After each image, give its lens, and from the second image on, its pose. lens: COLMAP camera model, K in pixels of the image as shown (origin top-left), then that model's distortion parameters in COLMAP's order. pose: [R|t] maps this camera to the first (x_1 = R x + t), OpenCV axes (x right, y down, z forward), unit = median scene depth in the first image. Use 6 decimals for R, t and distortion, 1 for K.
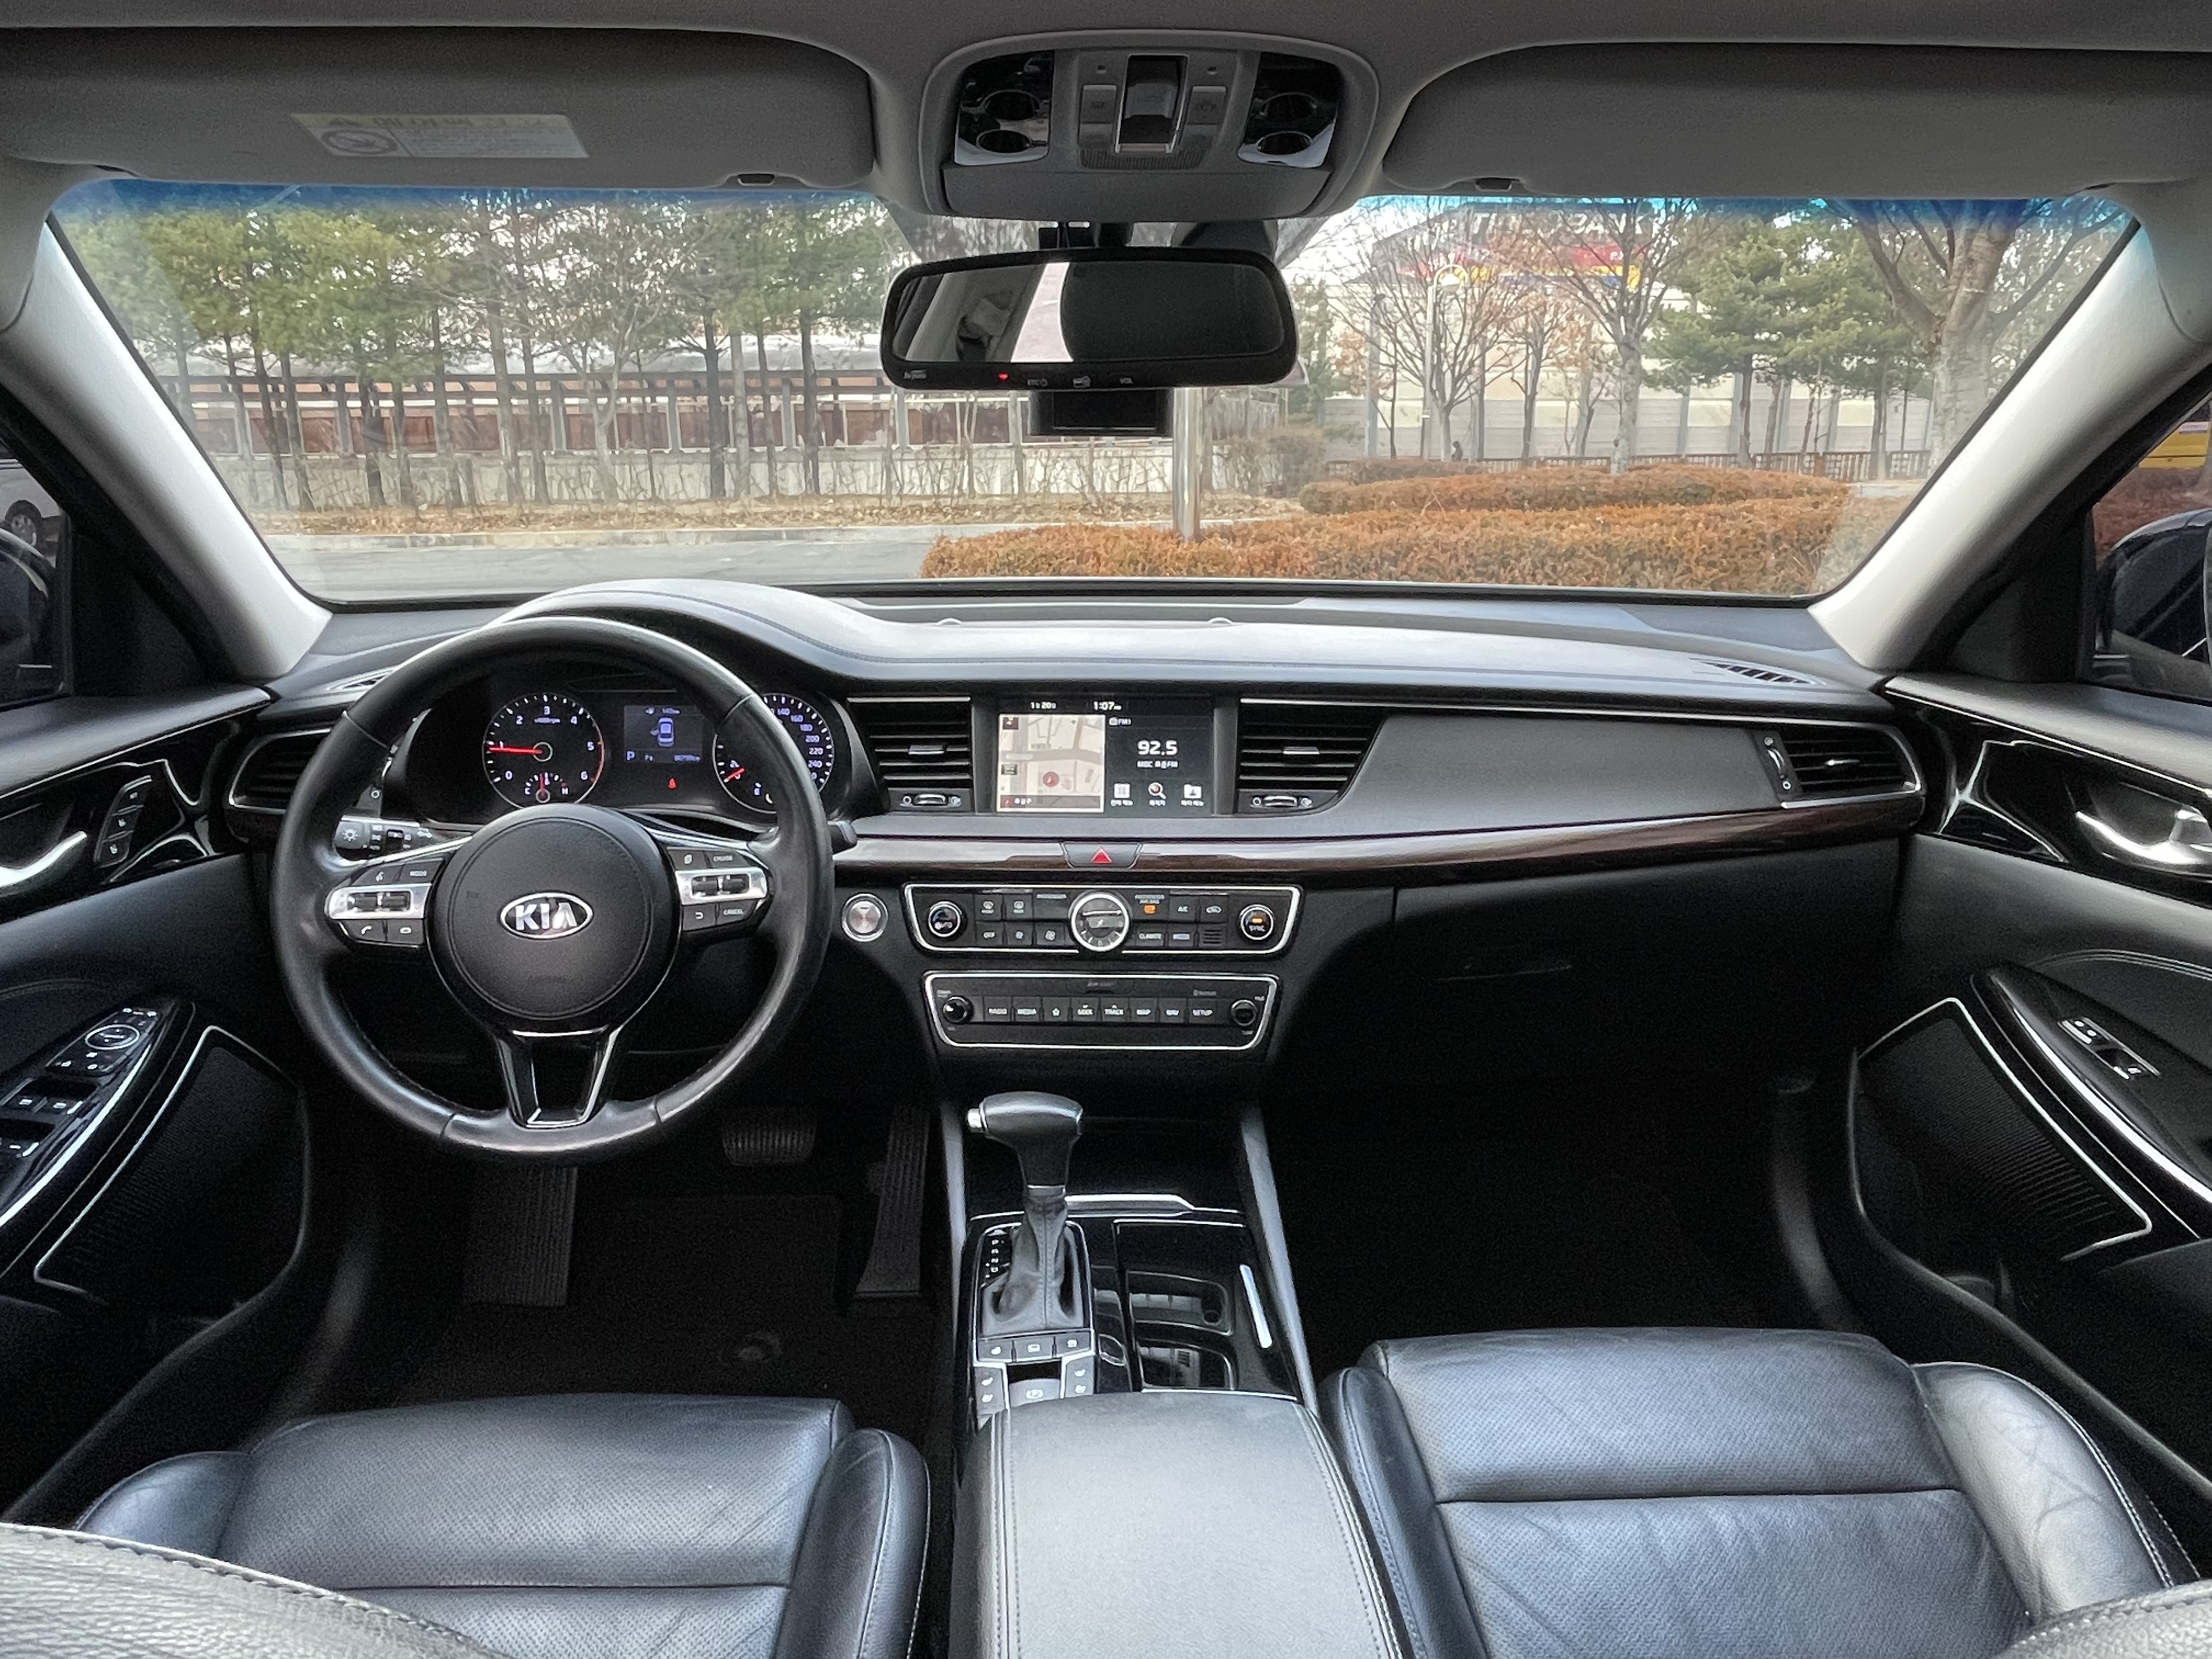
lens RADIAL K [[1461.3, 0, 1094.8], [0, 1461.3, 835.7], [0, 0, 1]] dist [-0.000055, 0.000203]
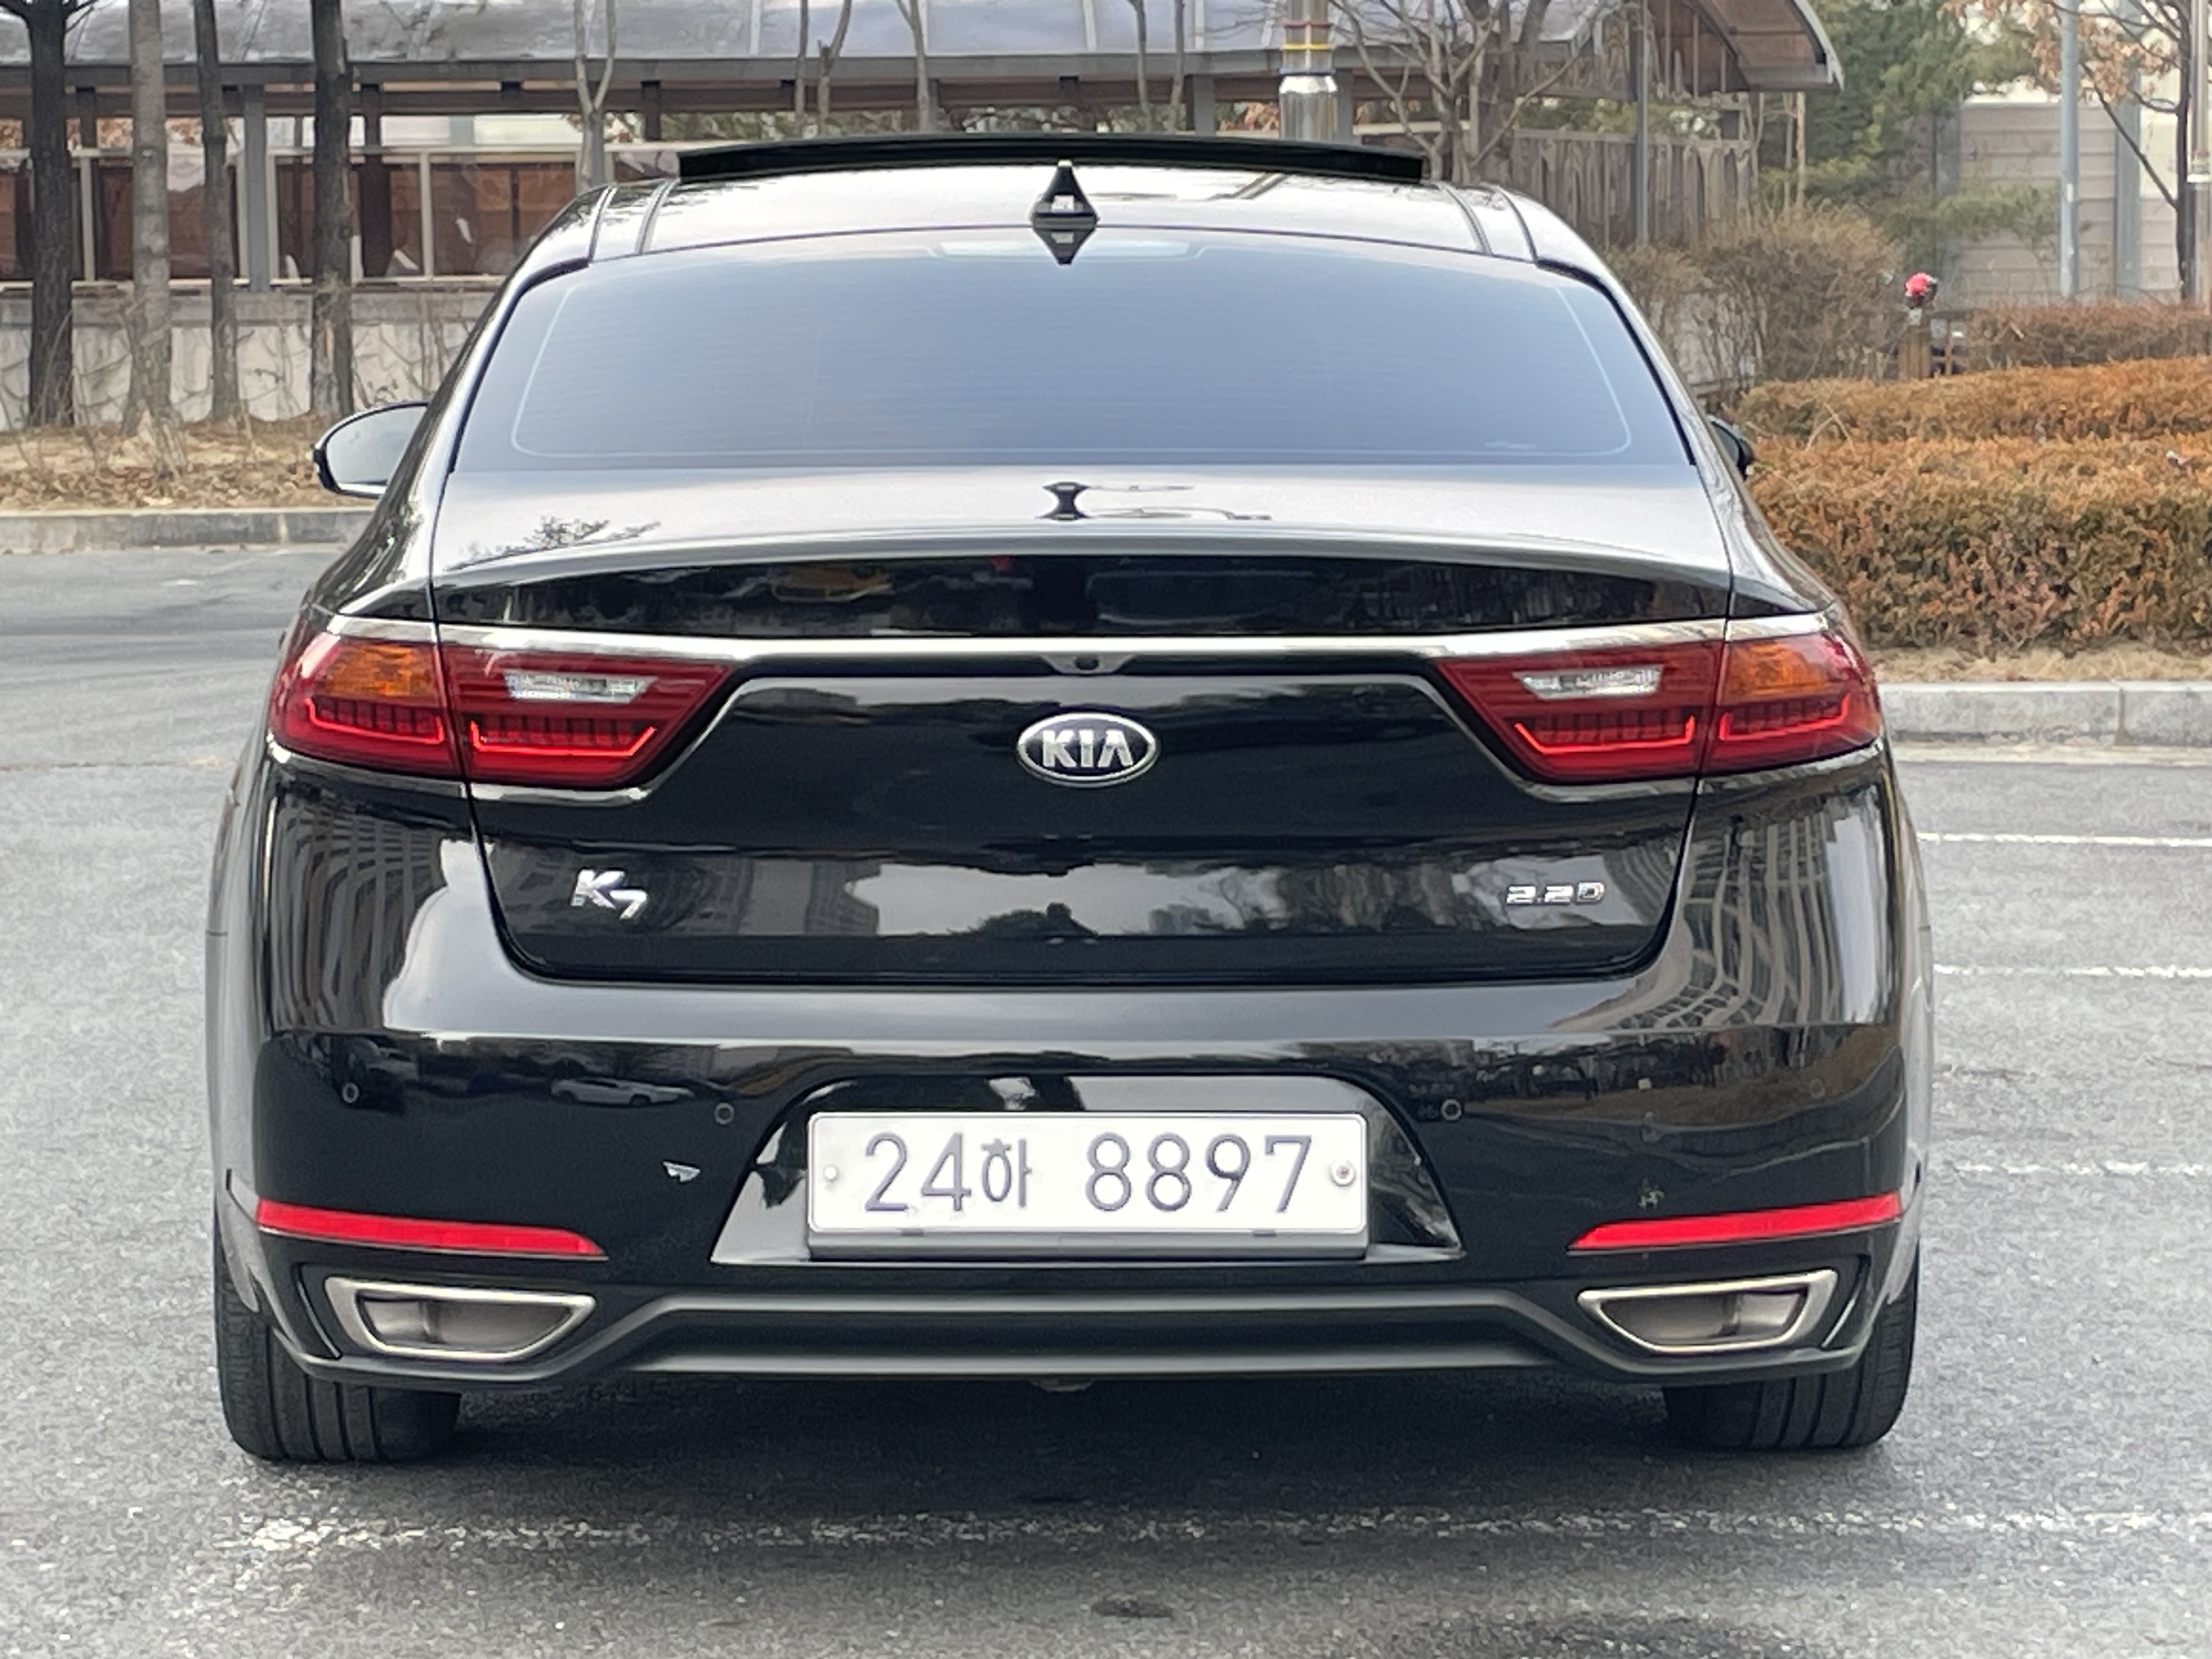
lens RADIAL K [[5219.7, 0, 1106.0], [0, 5219.7, 829.5], [0, 0, 1]] dist [0.100543, 0.211319]
pose [[0.999827, -0.000591, -0.018600, 0.182705], [-0.002217, 0.988594, -0.150591, 1.100142], [0.018476, 0.150606, 0.988421, -4.609862]]
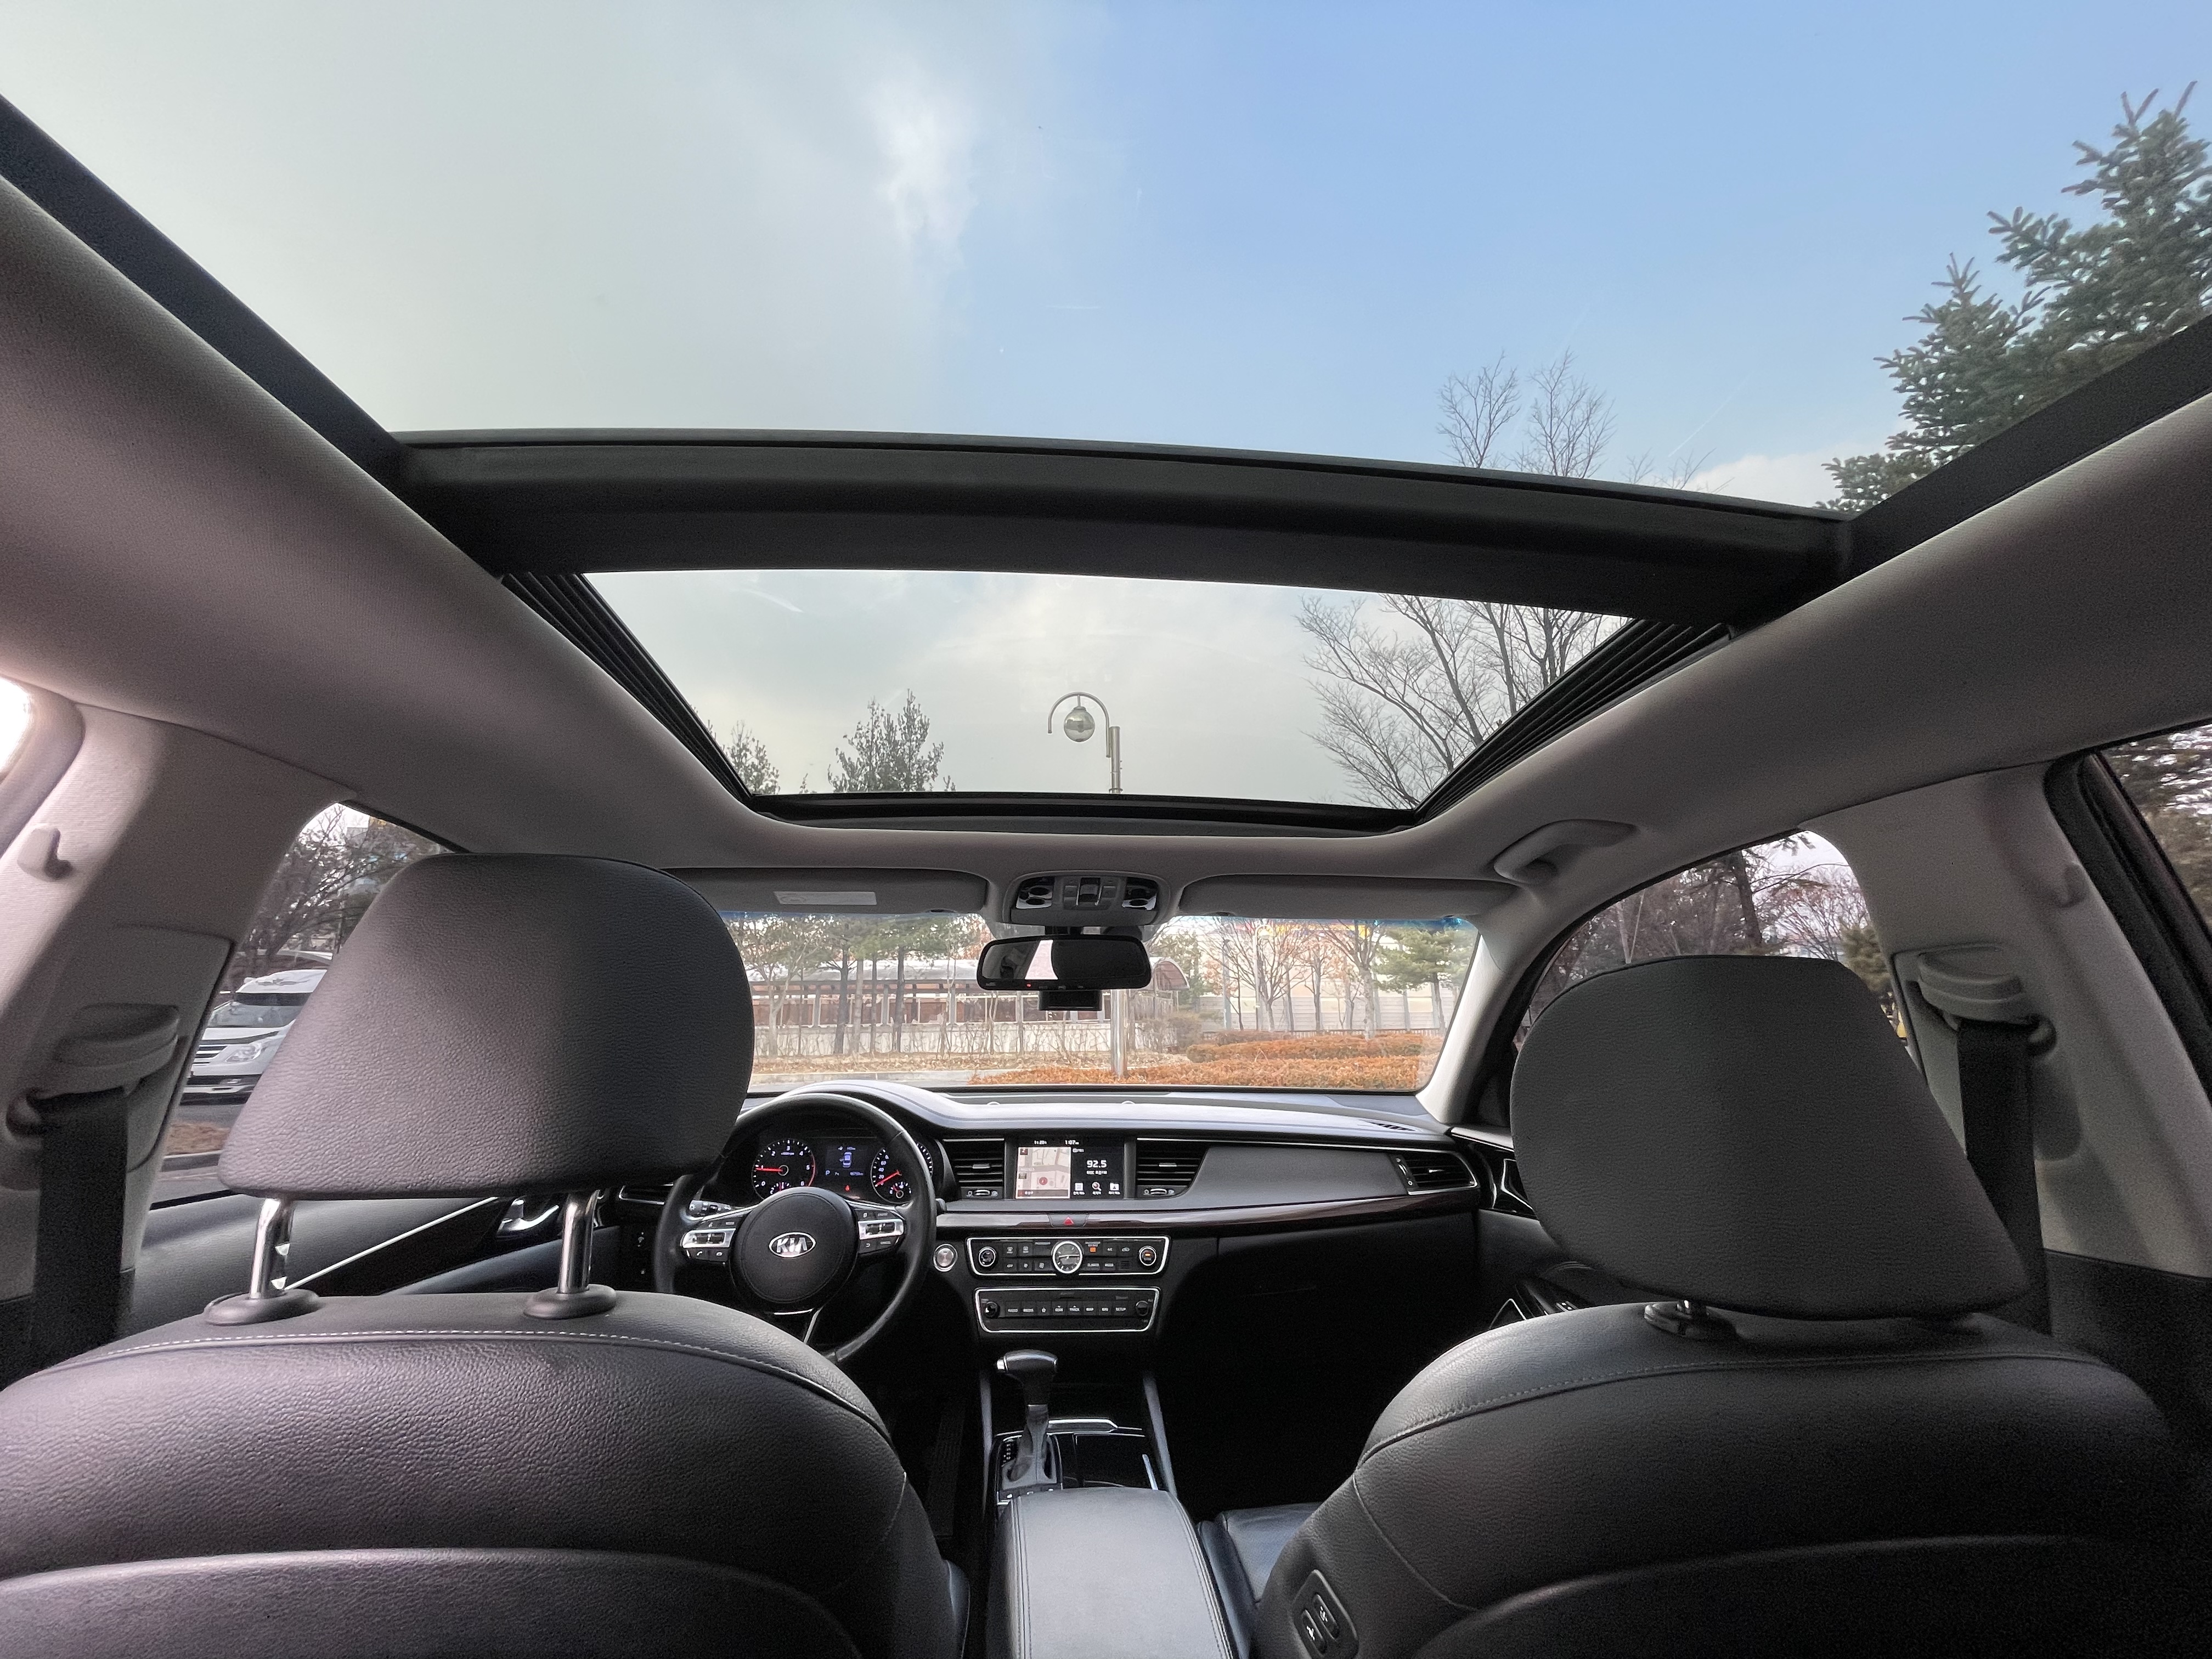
lens RADIAL K [[875.6, 0, 1106.0], [0, 875.6, 829.5], [0, 0, 1]] dist [-0.000383, -0.000042]
pose [[0.999000, 0.009779, 0.043628, -0.001562], [0.011425, 0.887558, -0.460554, 0.086350], [-0.043226, 0.460592, 0.886559, -0.282046]]
